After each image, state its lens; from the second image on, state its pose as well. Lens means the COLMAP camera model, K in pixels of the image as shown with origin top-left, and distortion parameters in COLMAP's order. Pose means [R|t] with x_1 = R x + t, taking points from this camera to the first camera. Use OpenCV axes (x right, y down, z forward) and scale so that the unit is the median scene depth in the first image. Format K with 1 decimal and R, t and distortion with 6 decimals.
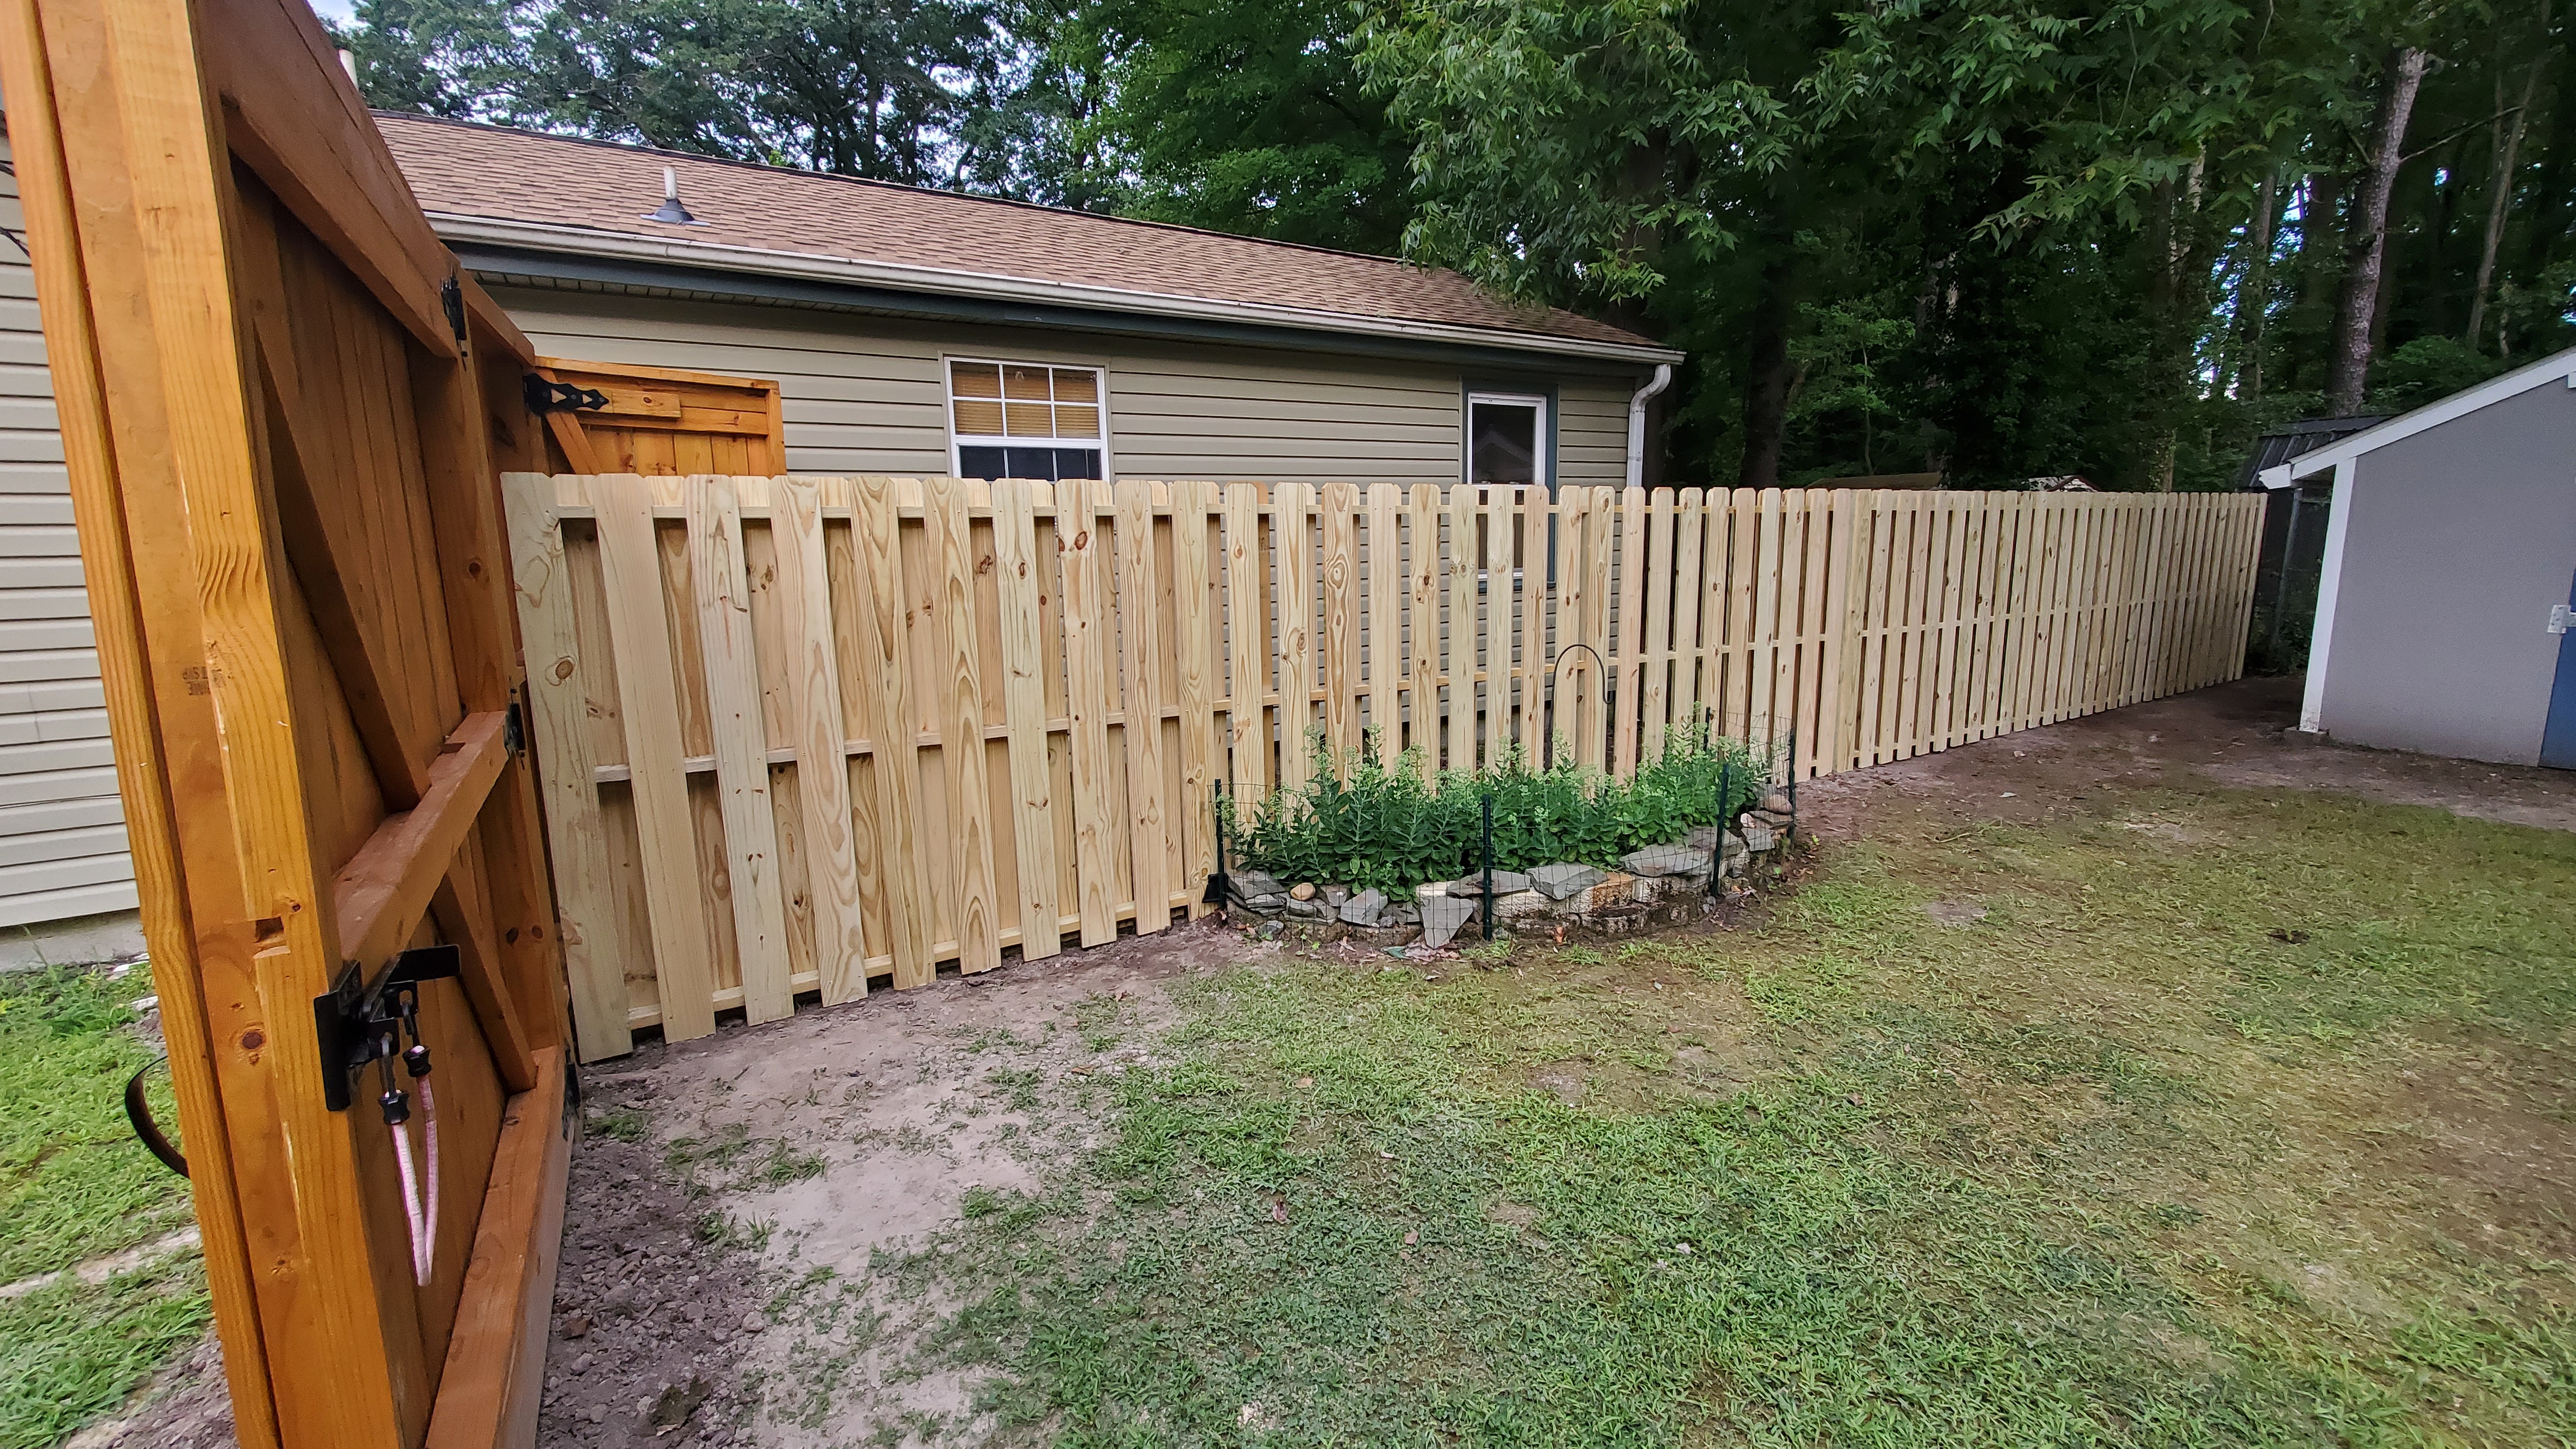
lens RADIAL K [[1031.4, 0, 1282.1], [0, 1031.4, 717.6], [0, 0, 1]] dist [0.001005, 0.000124]
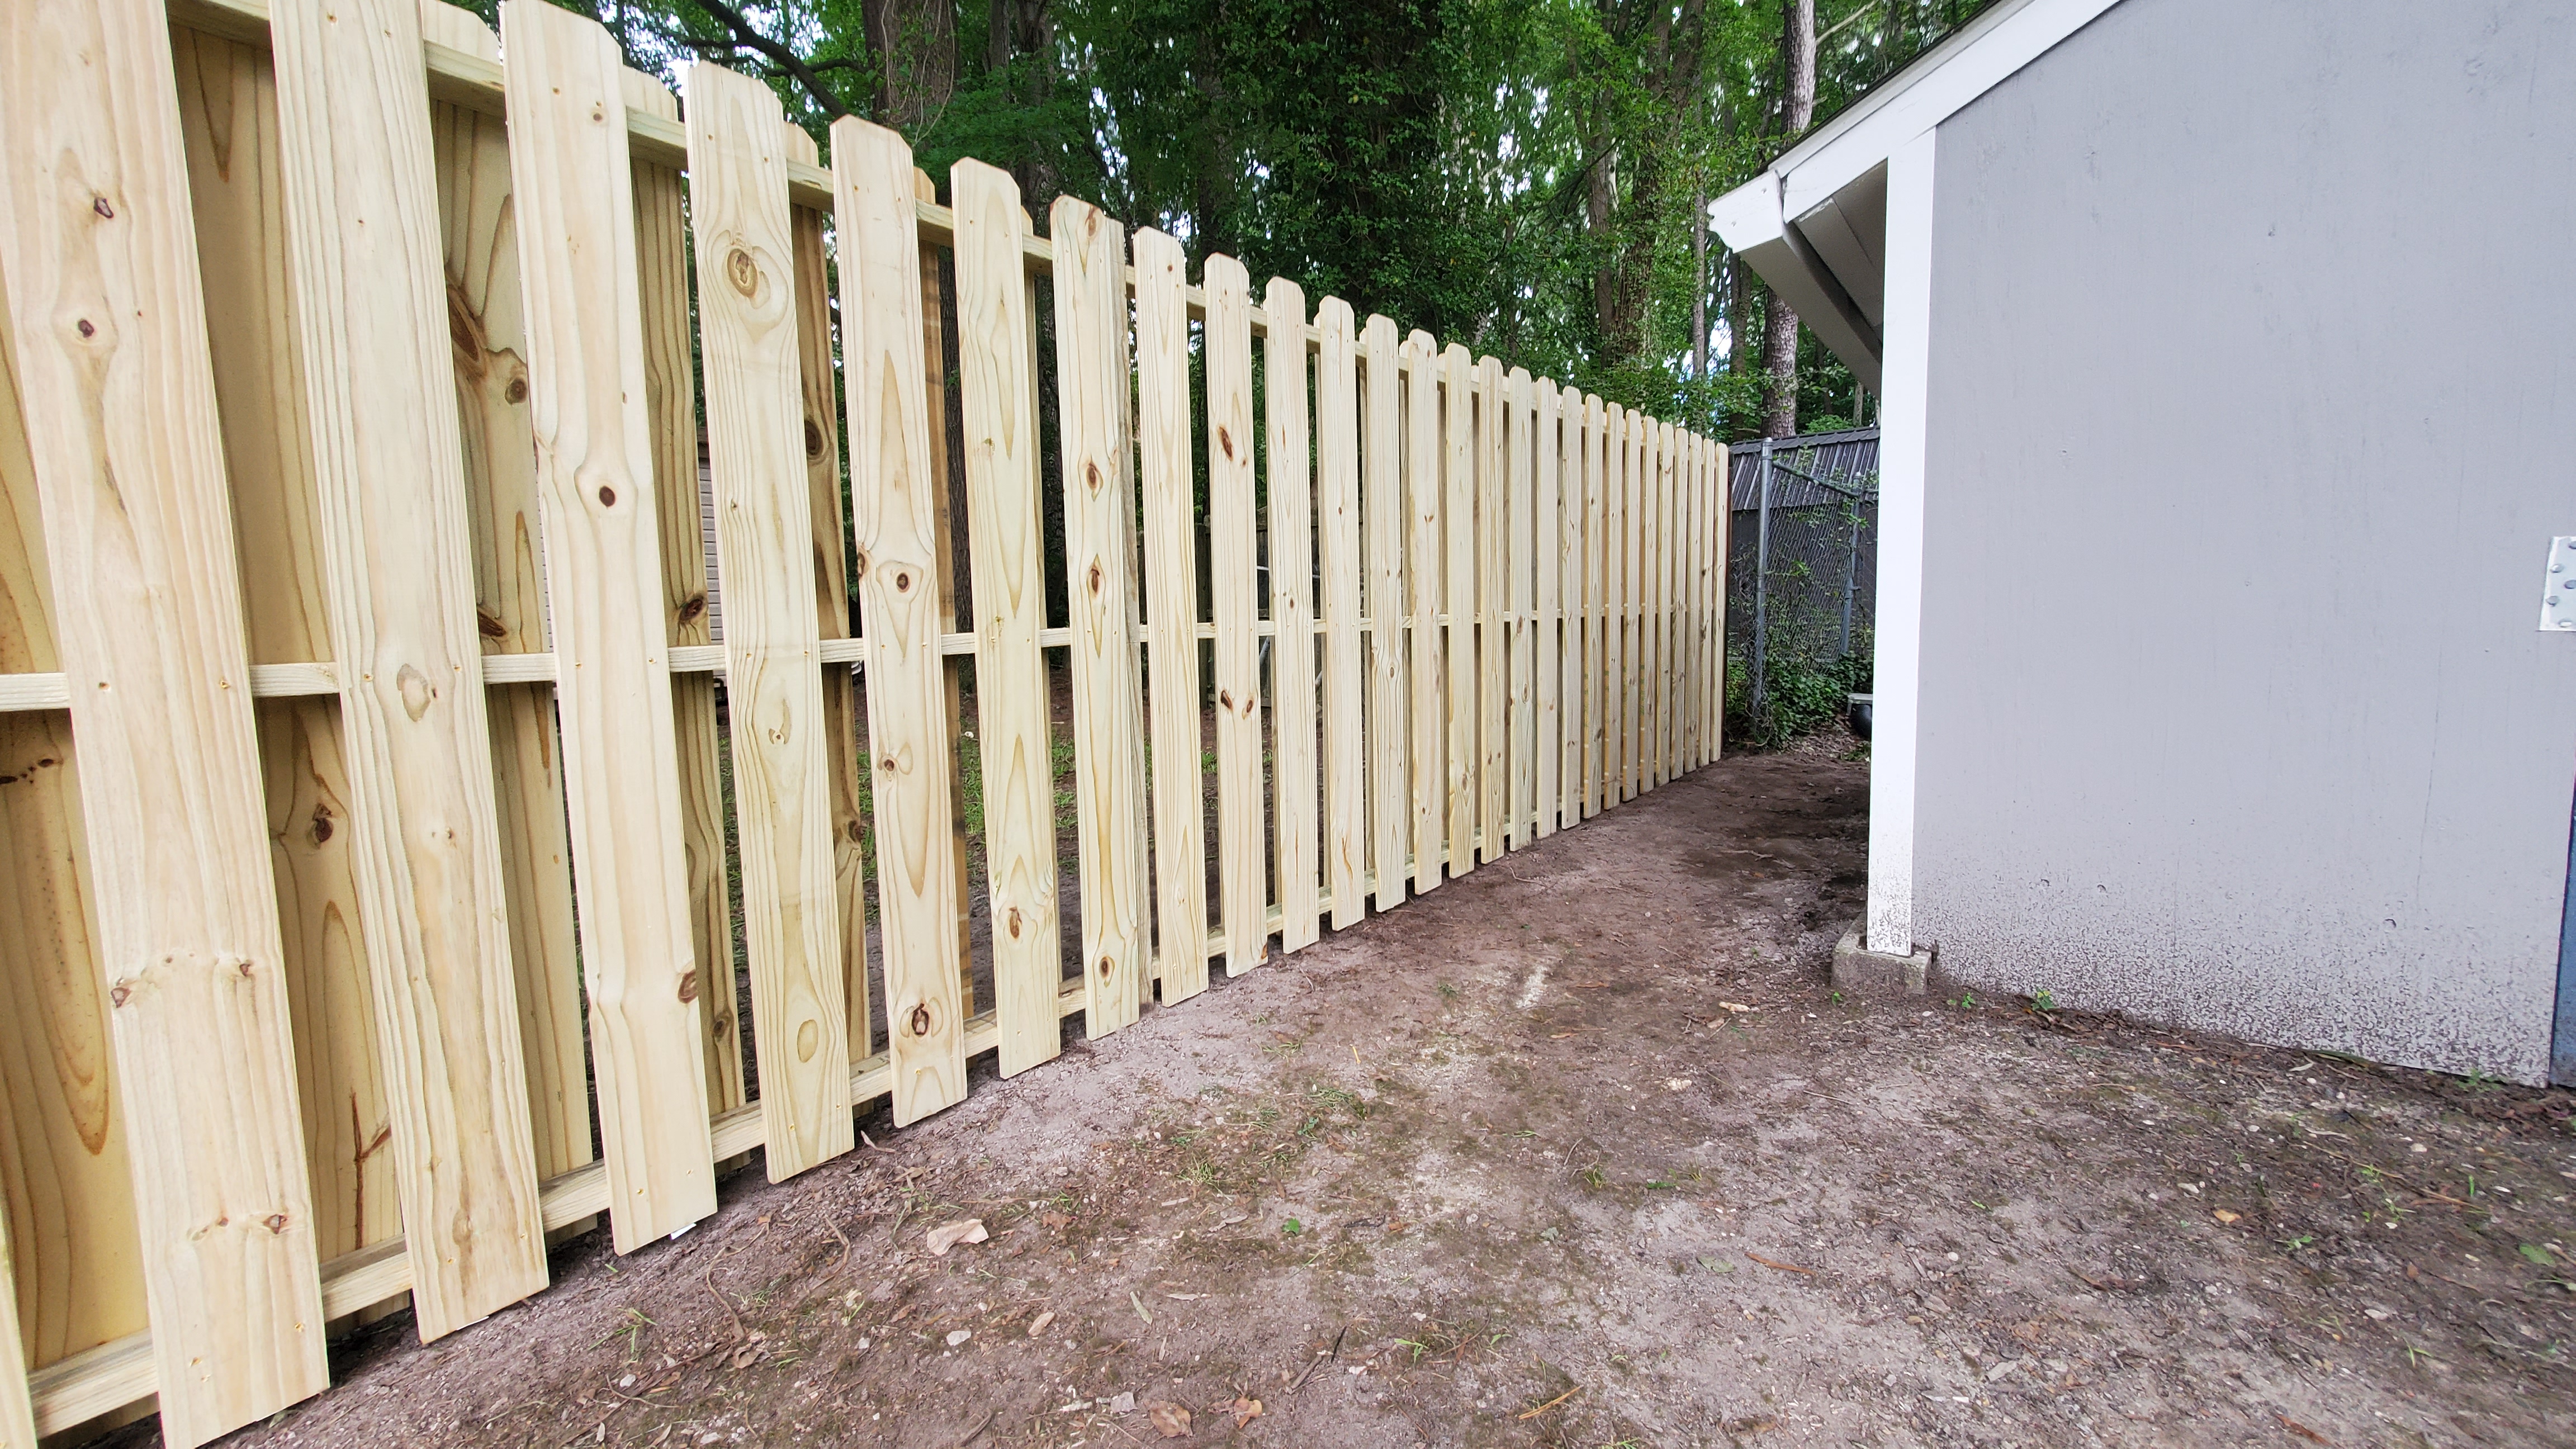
lens RADIAL K [[1031.4, 0, 1292.0], [0, 1031.4, 722.3], [0, 0, 1]] dist [0.001005, 0.000124]
pose [[0.937057, -0.037435, 0.347163, 0.544514], [0.062446, 0.996174, -0.061134, -0.041657], [-0.343546, 0.078965, 0.935810, 0.582743]]
